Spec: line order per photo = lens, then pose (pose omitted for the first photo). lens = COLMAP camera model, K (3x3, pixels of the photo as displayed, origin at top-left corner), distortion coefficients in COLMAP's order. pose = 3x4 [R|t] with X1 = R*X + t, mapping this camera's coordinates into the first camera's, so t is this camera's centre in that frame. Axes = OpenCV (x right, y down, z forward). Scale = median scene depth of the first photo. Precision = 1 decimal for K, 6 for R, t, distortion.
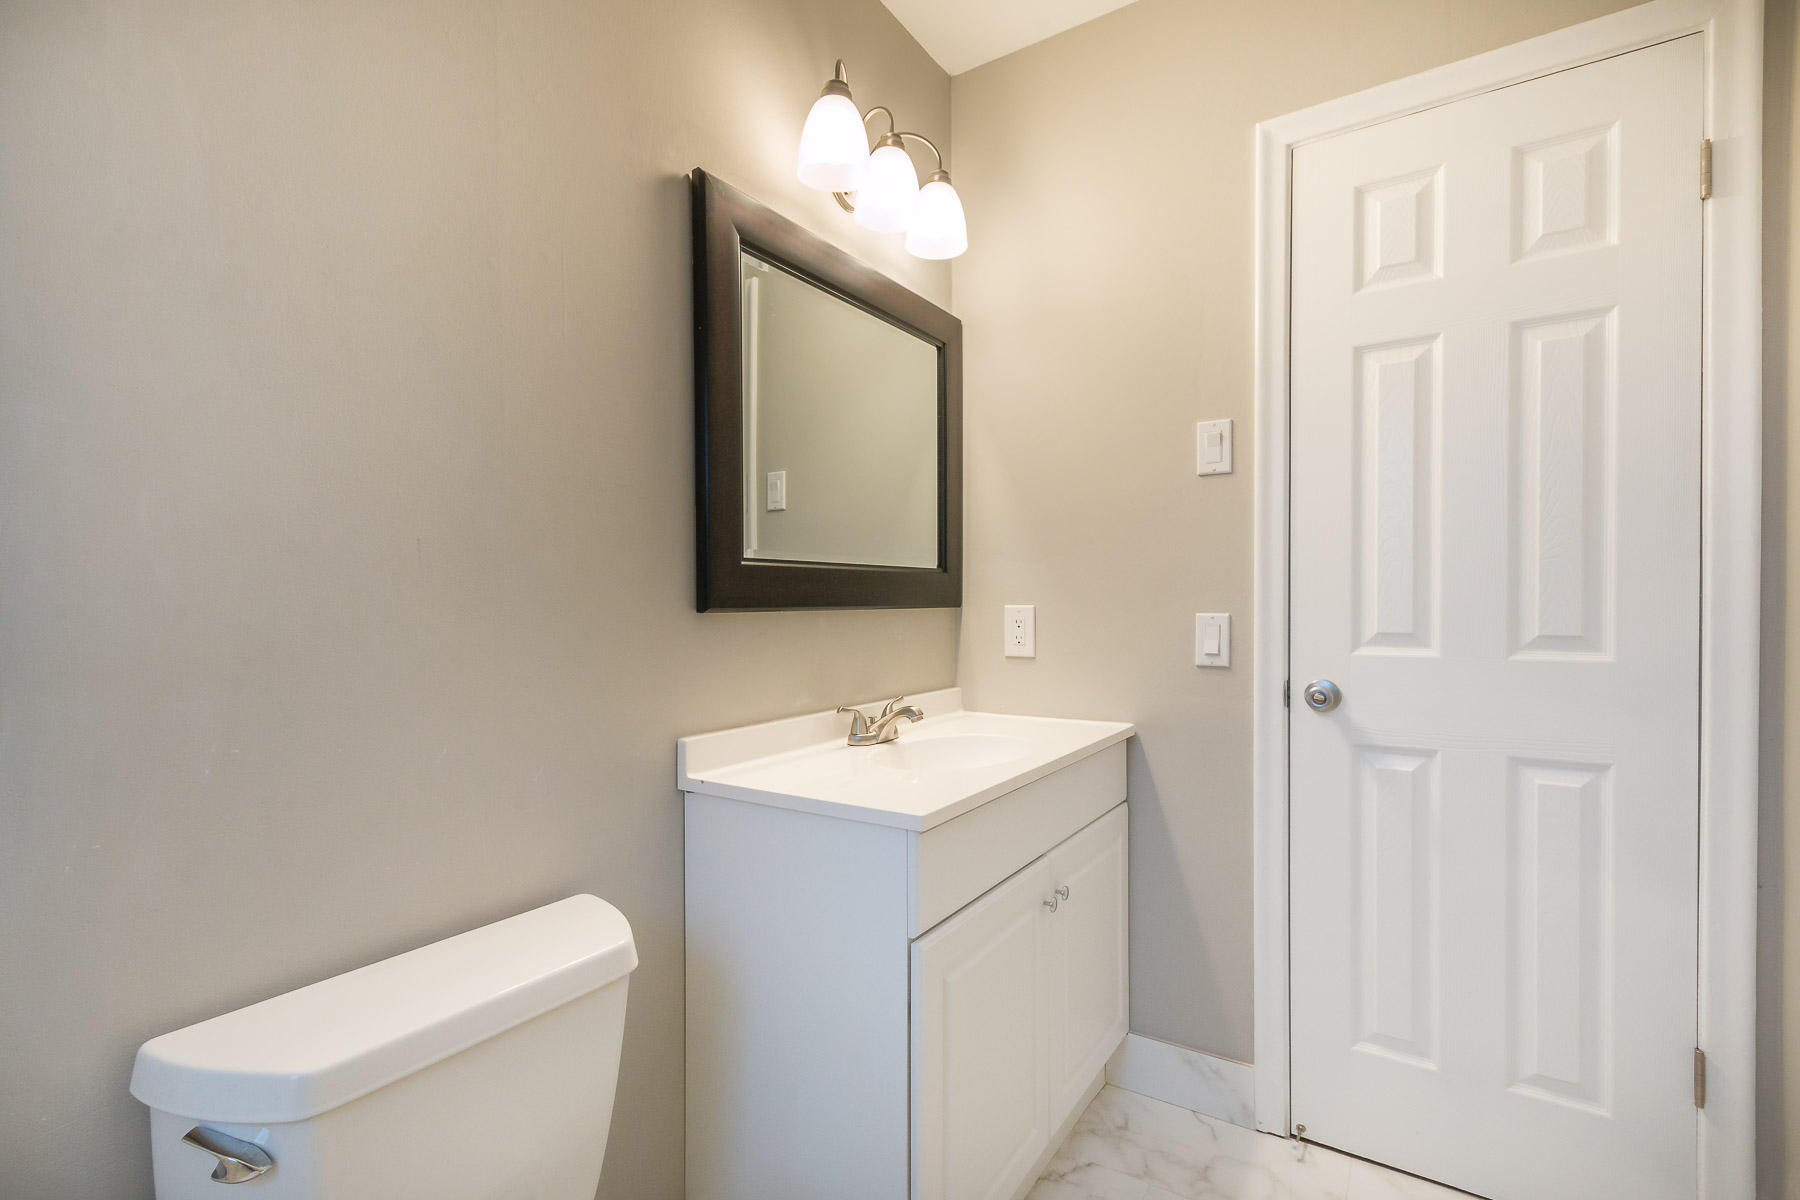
lens RADIAL K [[823.5, 0, 897.9], [0, 823.5, 612.8], [0, 0, 1]] dist [0.001583, 0.000691]
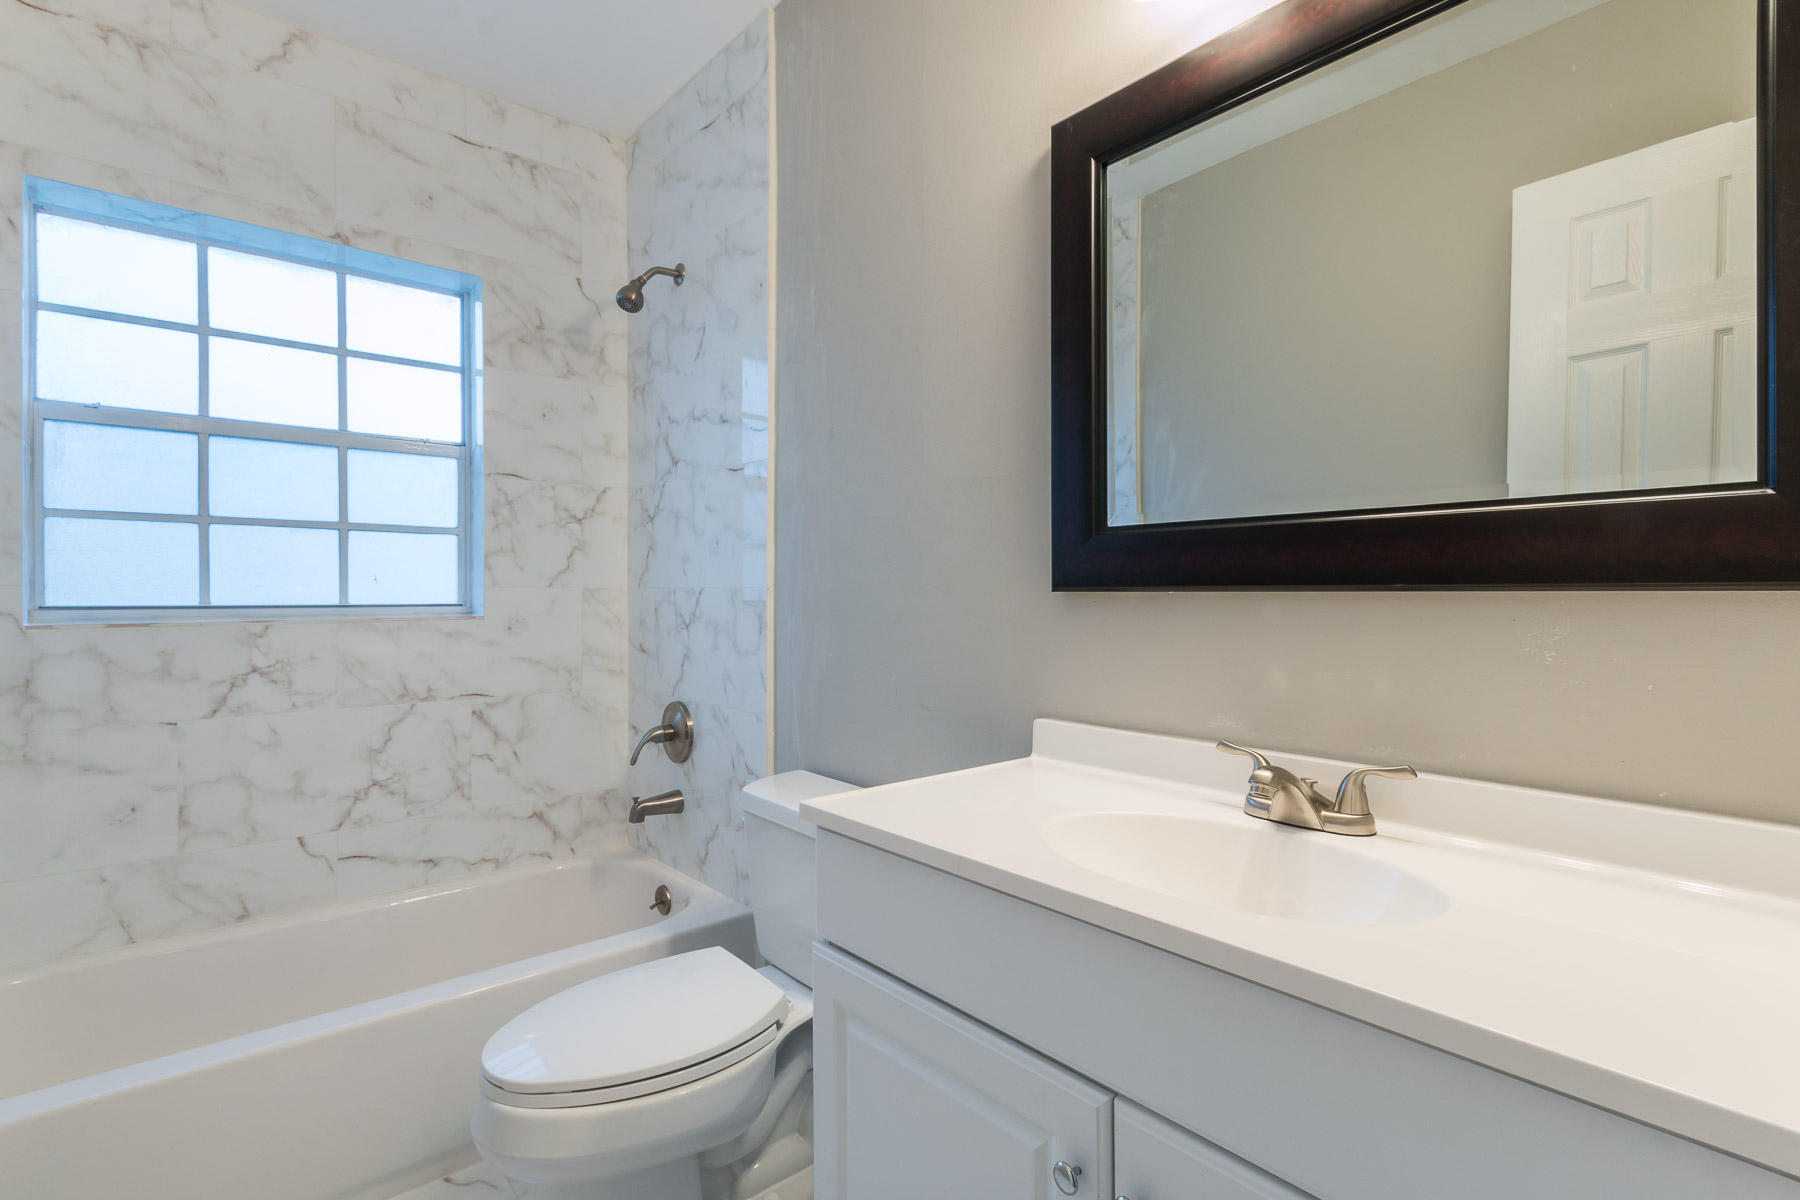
lens RADIAL K [[823.5, 0, 897.9], [0, 823.5, 612.8], [0, 0, 1]] dist [0.001583, 0.000691]
pose [[-0.287242, 0.033481, -0.957273, 0.658877], [-0.009085, 0.999249, 0.037675, -0.007438], [0.957815, 0.019518, -0.286722, 1.010702]]
